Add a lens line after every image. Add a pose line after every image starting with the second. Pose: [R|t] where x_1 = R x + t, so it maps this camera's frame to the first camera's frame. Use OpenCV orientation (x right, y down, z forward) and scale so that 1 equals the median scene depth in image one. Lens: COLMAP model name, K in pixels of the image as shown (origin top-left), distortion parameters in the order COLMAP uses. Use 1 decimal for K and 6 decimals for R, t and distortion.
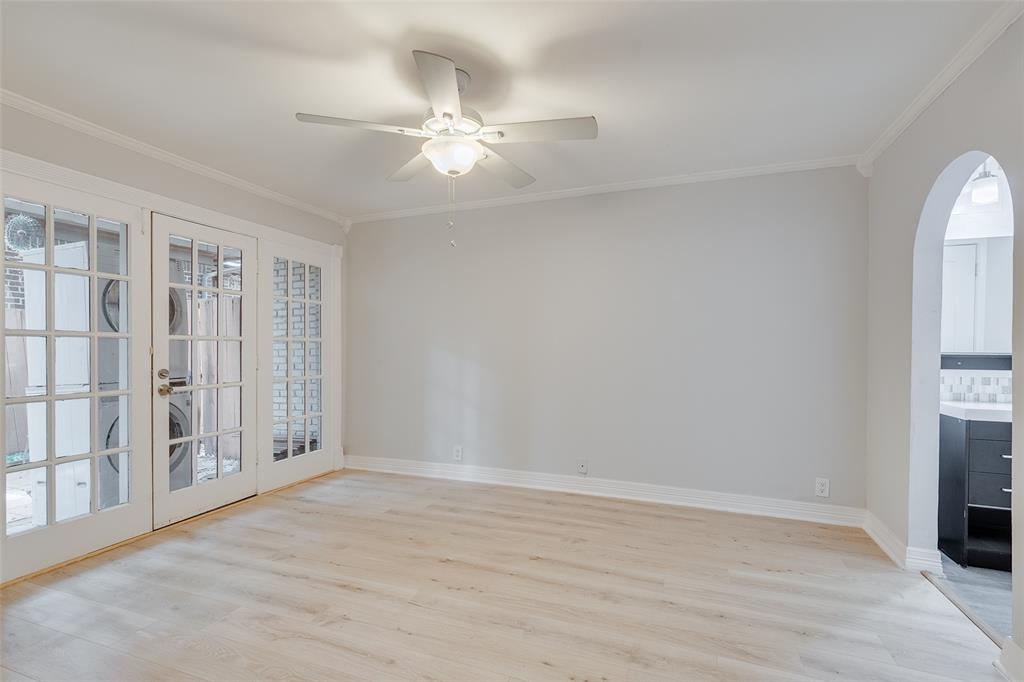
lens RADIAL K [[455.6, 0, 507.5], [0, 455.6, 348.1], [0, 0, 1]] dist [-0.002001, 0.000195]
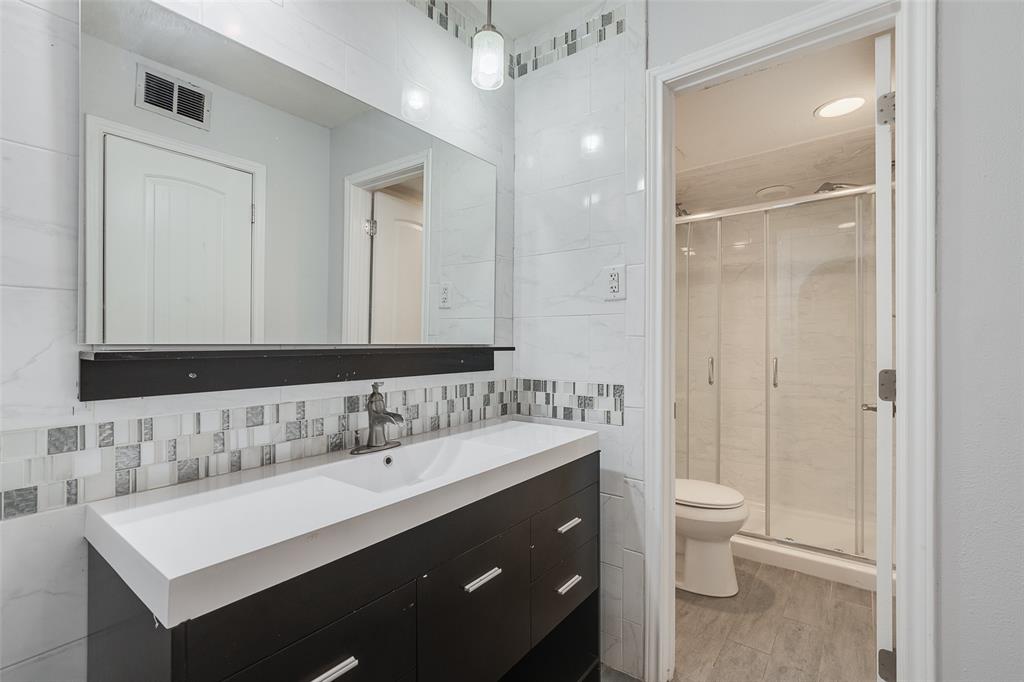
lens RADIAL K [[455.6, 0, 506.7], [0, 455.6, 346.2], [0, 0, 1]] dist [-0.002001, 0.000195]
pose [[0.284065, -0.004749, 0.958793, 0.732495], [-0.001110, 0.999985, 0.005282, 0.010304], [-0.958804, -0.002565, 0.284056, 0.675514]]
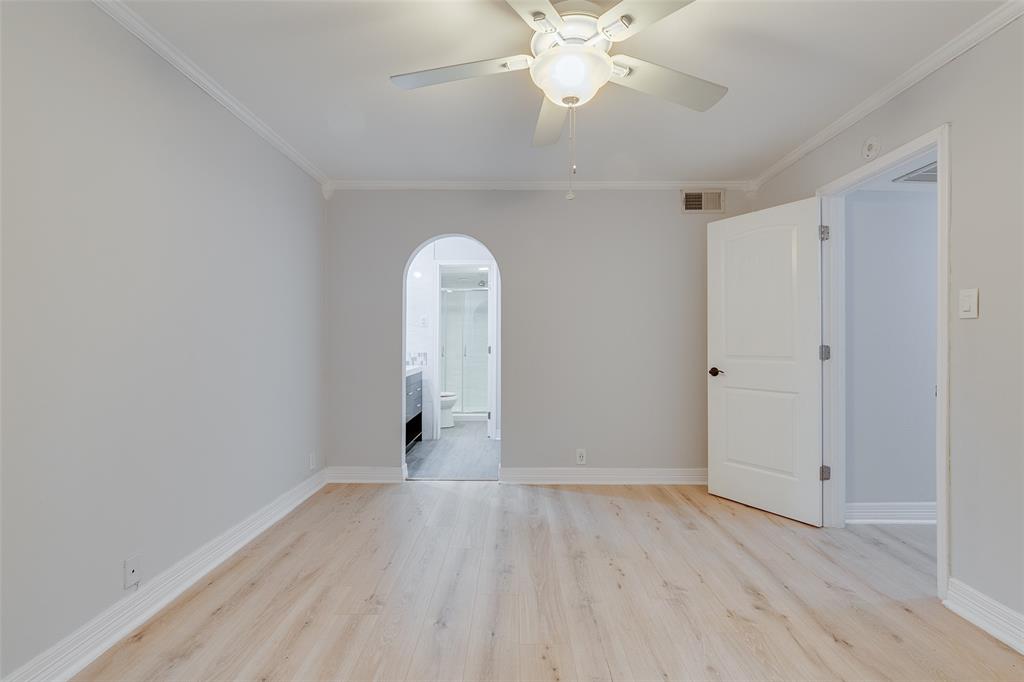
lens RADIAL K [[455.6, 0, 512.8], [0, 455.6, 339.9], [0, 0, 1]] dist [-0.002001, 0.000195]
pose [[-0.350436, -0.006290, 0.936565, -0.598809], [-0.003815, 0.999979, 0.005289, -0.002759], [-0.936579, -0.001719, -0.350453, 1.033599]]
